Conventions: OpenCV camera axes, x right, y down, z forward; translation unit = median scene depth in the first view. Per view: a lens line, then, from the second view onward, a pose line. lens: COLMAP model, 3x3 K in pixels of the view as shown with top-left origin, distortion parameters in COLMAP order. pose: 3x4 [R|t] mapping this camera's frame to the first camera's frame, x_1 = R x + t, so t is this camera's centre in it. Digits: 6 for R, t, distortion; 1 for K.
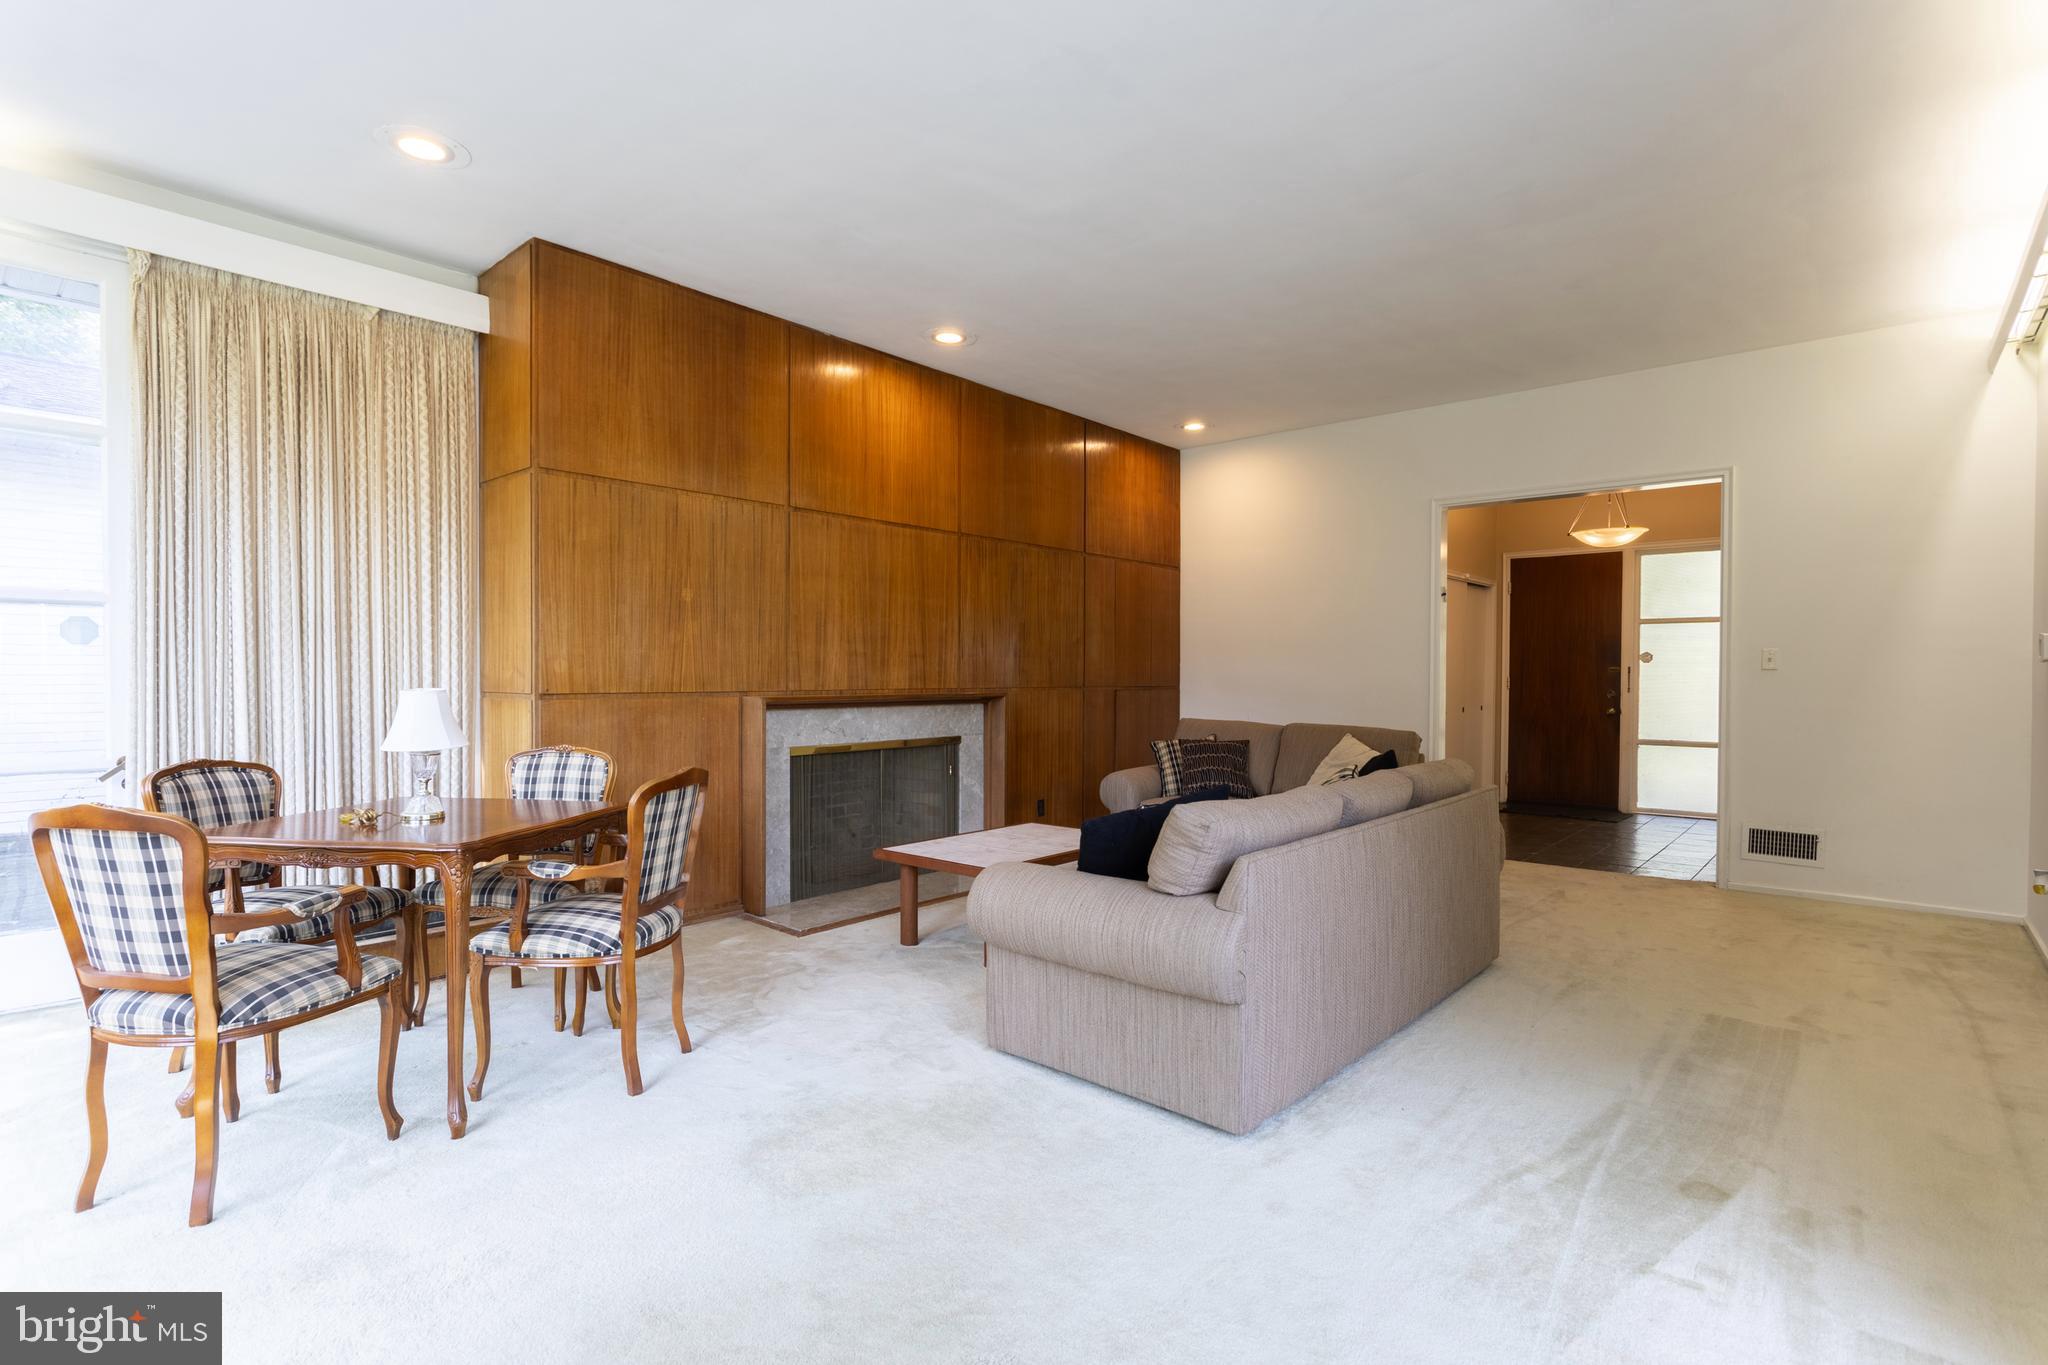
lens RADIAL K [[986.2, 0, 1024.0], [0, 986.2, 682.5], [0, 0, 1]] dist [-0.002225, -0.000168]
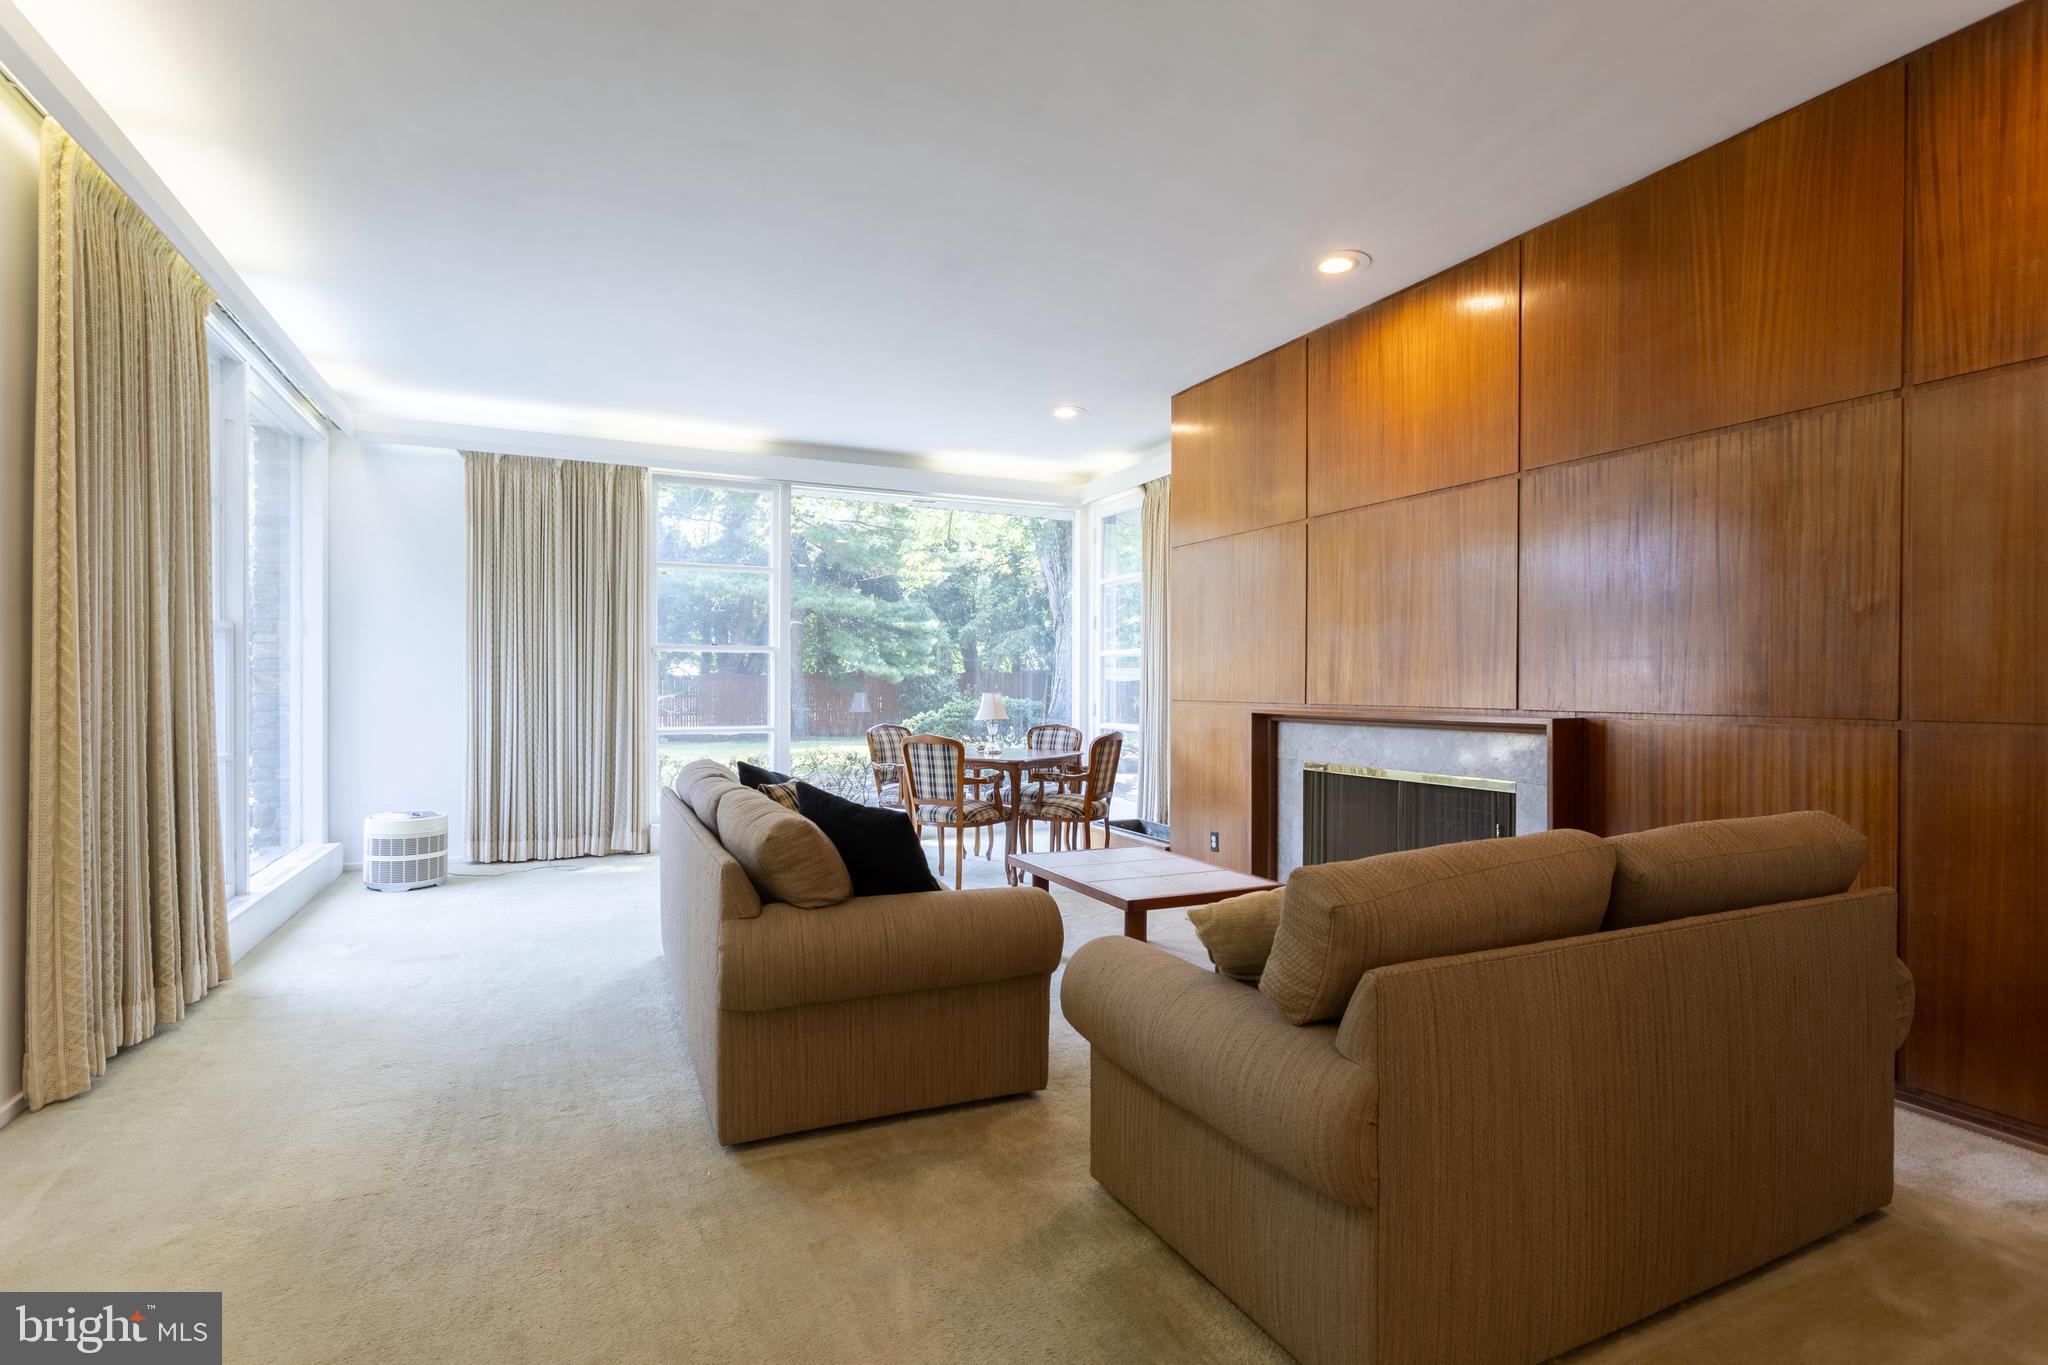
lens RADIAL K [[986.2, 0, 1024.0], [0, 986.2, 682.5], [0, 0, 1]] dist [-0.002225, -0.000168]
pose [[-0.392030, -0.004902, -0.919940, 0.770584], [-0.005554, 0.999980, -0.002962, -0.008313], [0.919936, 0.003948, -0.392049, 1.109515]]
